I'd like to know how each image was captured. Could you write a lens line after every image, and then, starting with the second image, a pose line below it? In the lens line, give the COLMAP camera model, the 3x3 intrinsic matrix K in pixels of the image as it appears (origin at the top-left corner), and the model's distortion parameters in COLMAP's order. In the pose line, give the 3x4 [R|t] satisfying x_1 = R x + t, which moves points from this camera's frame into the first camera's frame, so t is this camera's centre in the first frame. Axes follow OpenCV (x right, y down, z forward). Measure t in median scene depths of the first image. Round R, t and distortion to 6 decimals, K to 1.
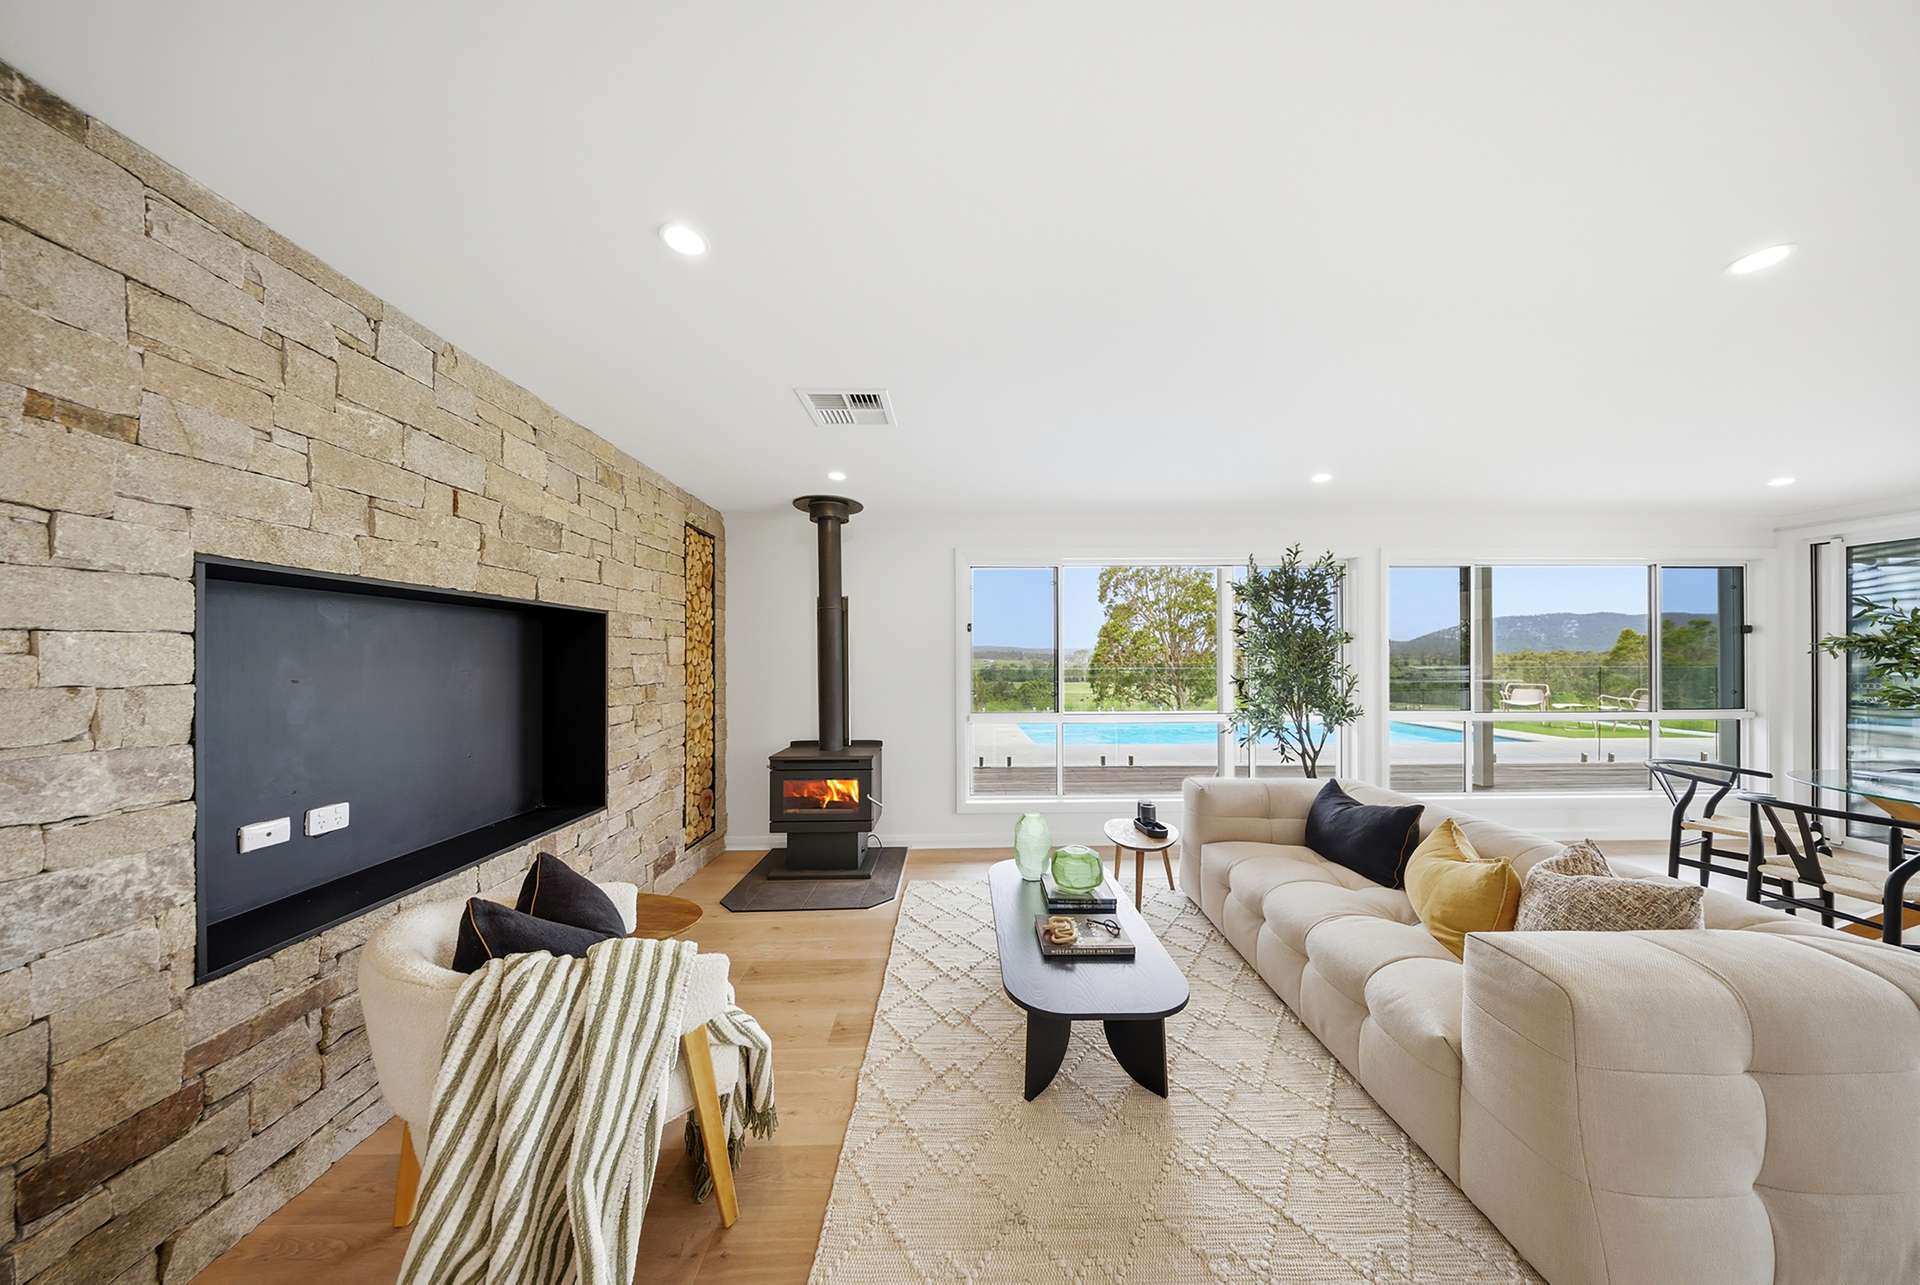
lens RADIAL K [[573.2, 0, 961.8], [0, 573.2, 660.7], [0, 0, 1]] dist [0.000225, 0.000015]
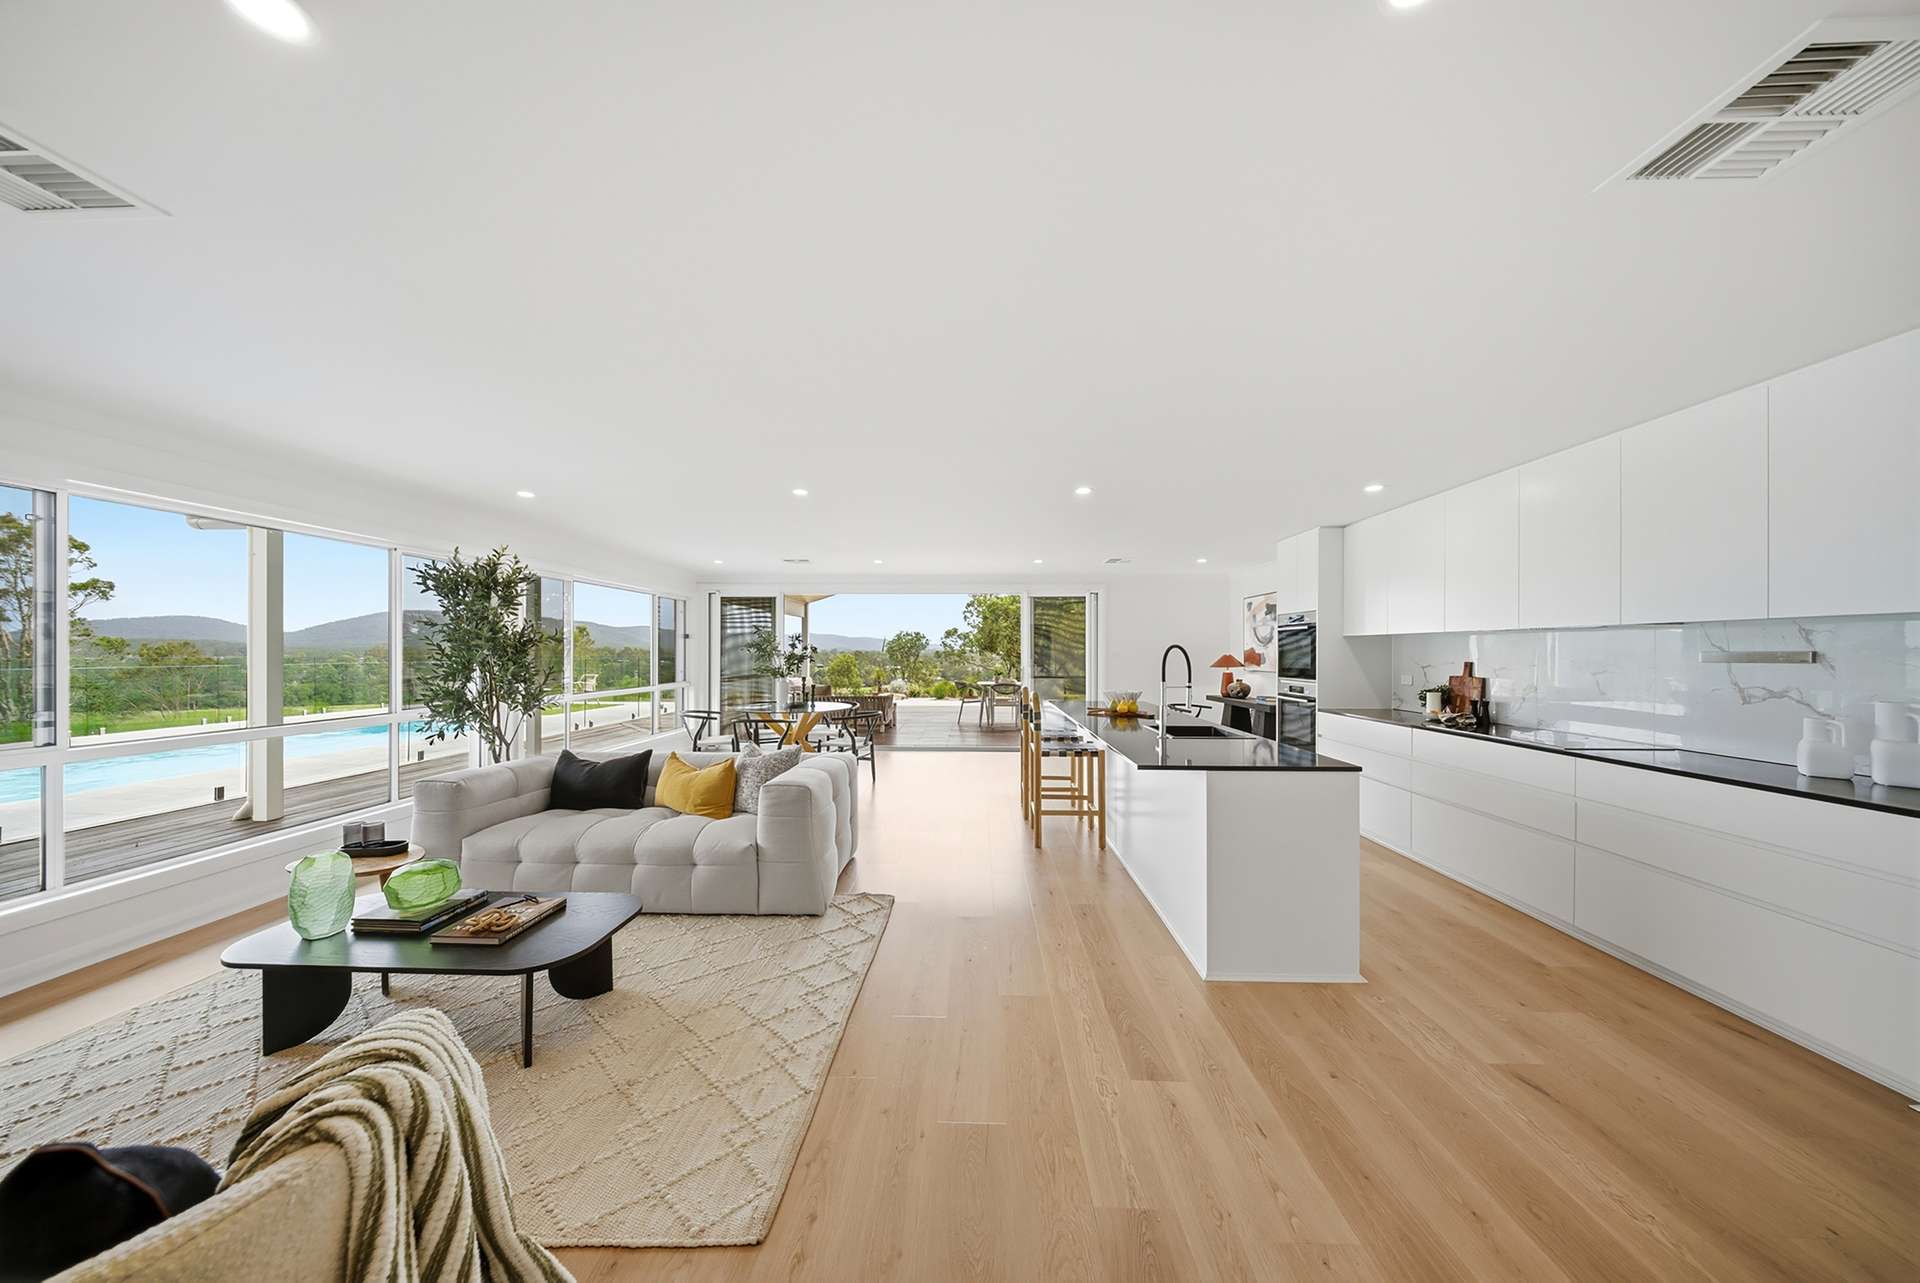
lens RADIAL K [[573.2, 0, 961.8], [0, 573.2, 659.7], [0, 0, 1]] dist [0.000225, 0.000015]
pose [[0.043718, -0.008745, 0.999006, -0.535173], [0.000276, 0.999962, 0.008741, 0.001017], [-0.999044, -0.000106, 0.043719, 0.090499]]
